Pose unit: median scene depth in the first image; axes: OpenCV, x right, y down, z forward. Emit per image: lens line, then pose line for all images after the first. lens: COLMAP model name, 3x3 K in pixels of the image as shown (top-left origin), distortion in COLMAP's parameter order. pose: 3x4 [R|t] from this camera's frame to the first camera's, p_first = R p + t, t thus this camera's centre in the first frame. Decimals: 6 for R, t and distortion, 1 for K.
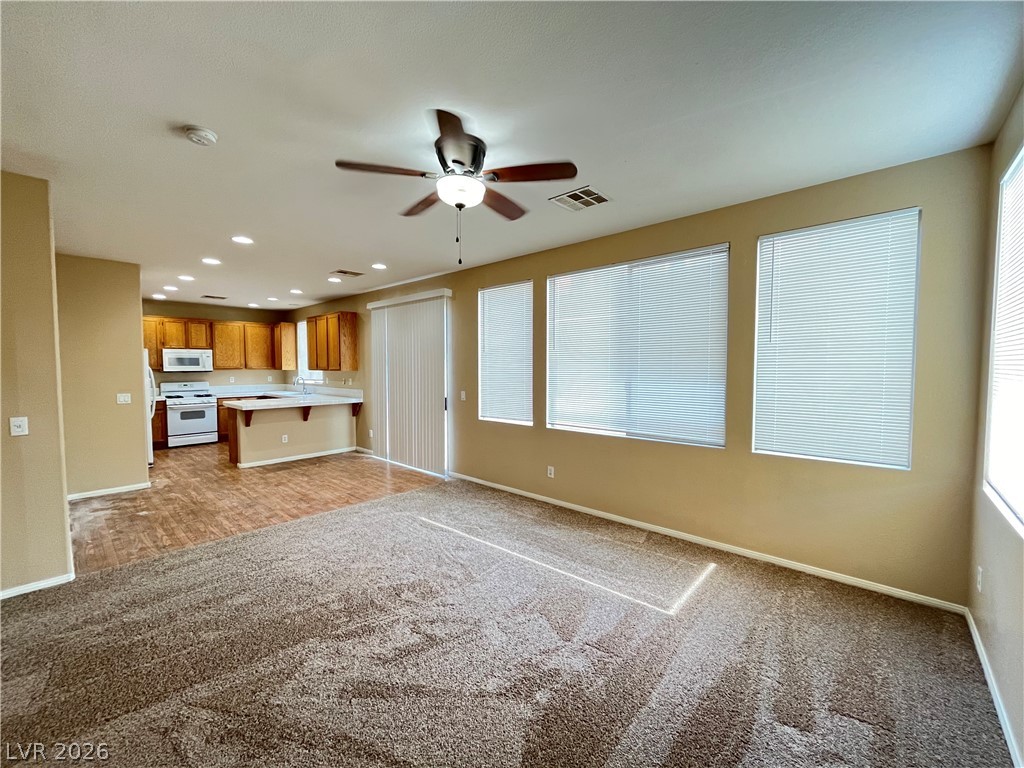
lens RADIAL K [[416.6, 0, 514.9], [0, 416.6, 384.5], [0, 0, 1]] dist [-0.002711, -0.000656]
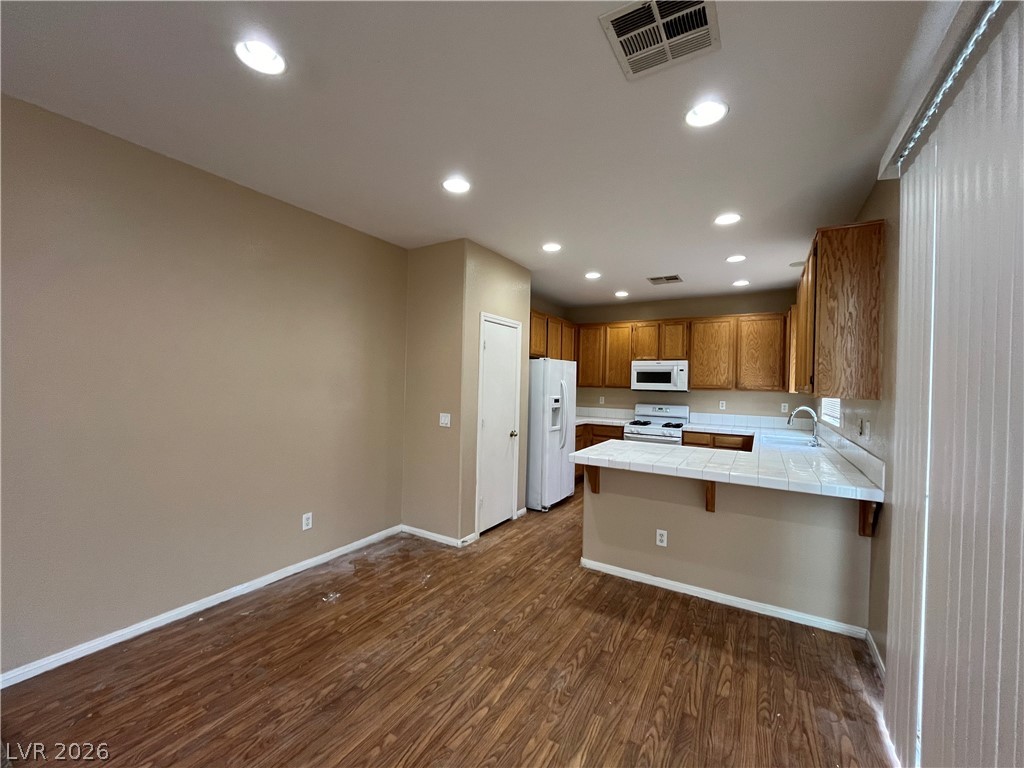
lens RADIAL K [[416.6, 0, 514.9], [0, 416.6, 384.5], [0, 0, 1]] dist [-0.002711, -0.000656]
pose [[0.194212, 0.011868, -0.980888, -0.115274], [-0.069066, 0.997611, -0.001604, -0.025344], [0.978525, 0.068058, 0.194568, 0.653585]]
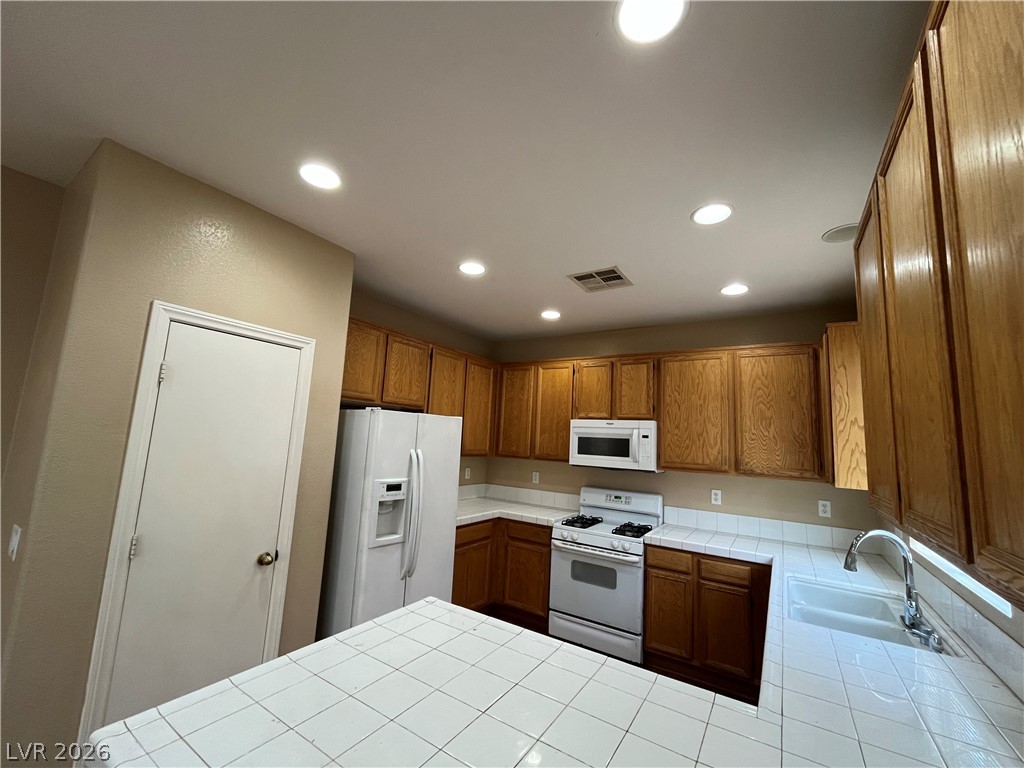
lens RADIAL K [[416.6, 0, 514.9], [0, 416.6, 384.5], [0, 0, 1]] dist [-0.002711, -0.000656]
pose [[0.162330, -0.119518, -0.979472, -0.370340], [-0.099713, 0.985569, -0.136788, -0.053383], [0.981685, 0.119871, 0.148070, 0.884125]]
